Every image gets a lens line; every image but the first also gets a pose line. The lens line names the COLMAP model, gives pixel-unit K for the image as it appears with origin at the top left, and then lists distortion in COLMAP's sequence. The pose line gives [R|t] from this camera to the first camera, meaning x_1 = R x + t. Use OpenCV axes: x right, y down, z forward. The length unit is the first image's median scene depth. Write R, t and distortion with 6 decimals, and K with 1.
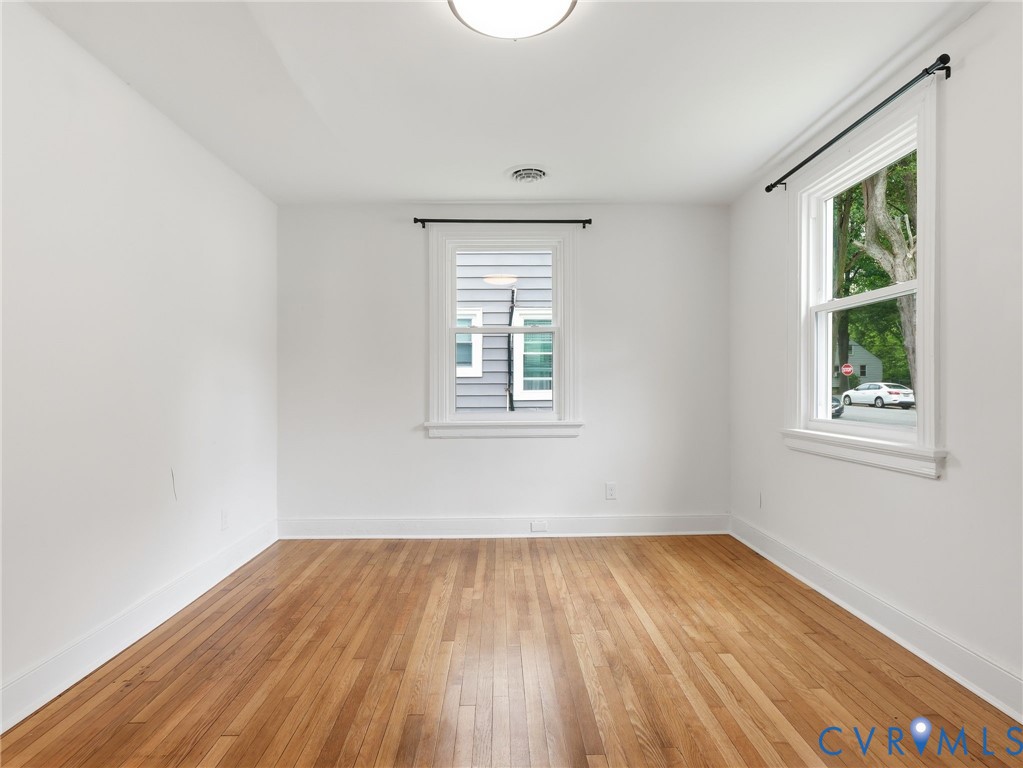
lens RADIAL K [[541.7, 0, 517.5], [0, 541.7, 383.6], [0, 0, 1]] dist [0.005712, -0.000012]
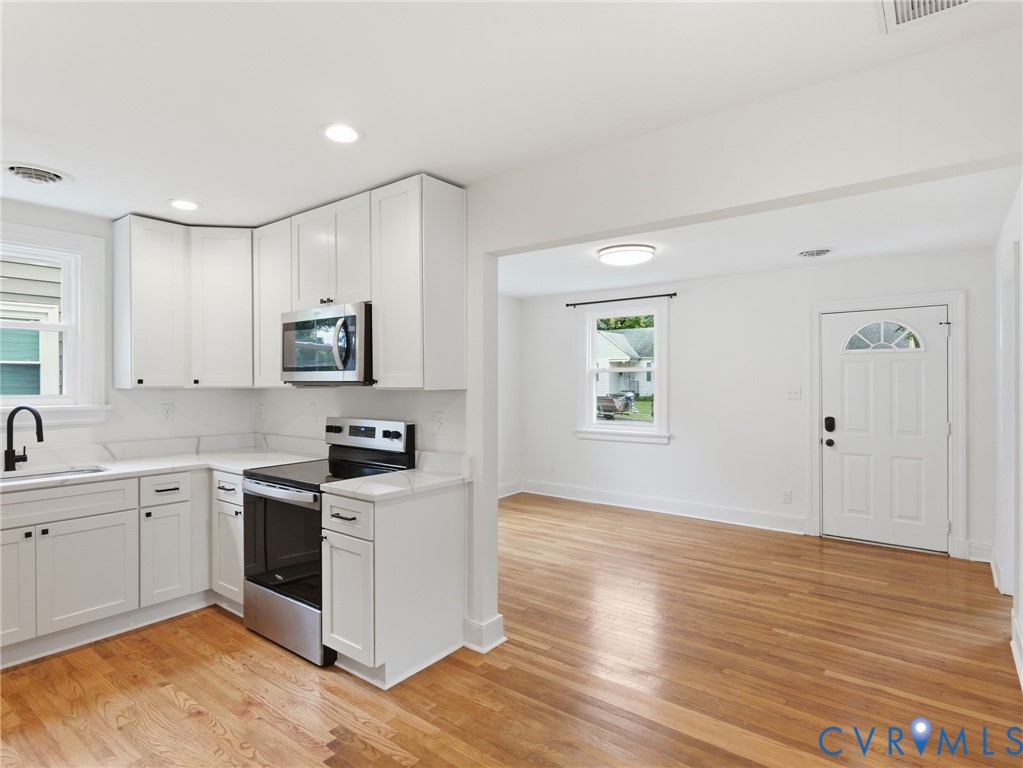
lens RADIAL K [[541.7, 0, 517.5], [0, 541.7, 383.6], [0, 0, 1]] dist [0.005712, -0.000012]
pose [[0.628537, 0.005050, 0.777763, -1.726694], [-0.006900, 0.999976, -0.000917, -0.115362], [-0.777749, -0.004791, 0.628557, -0.109920]]
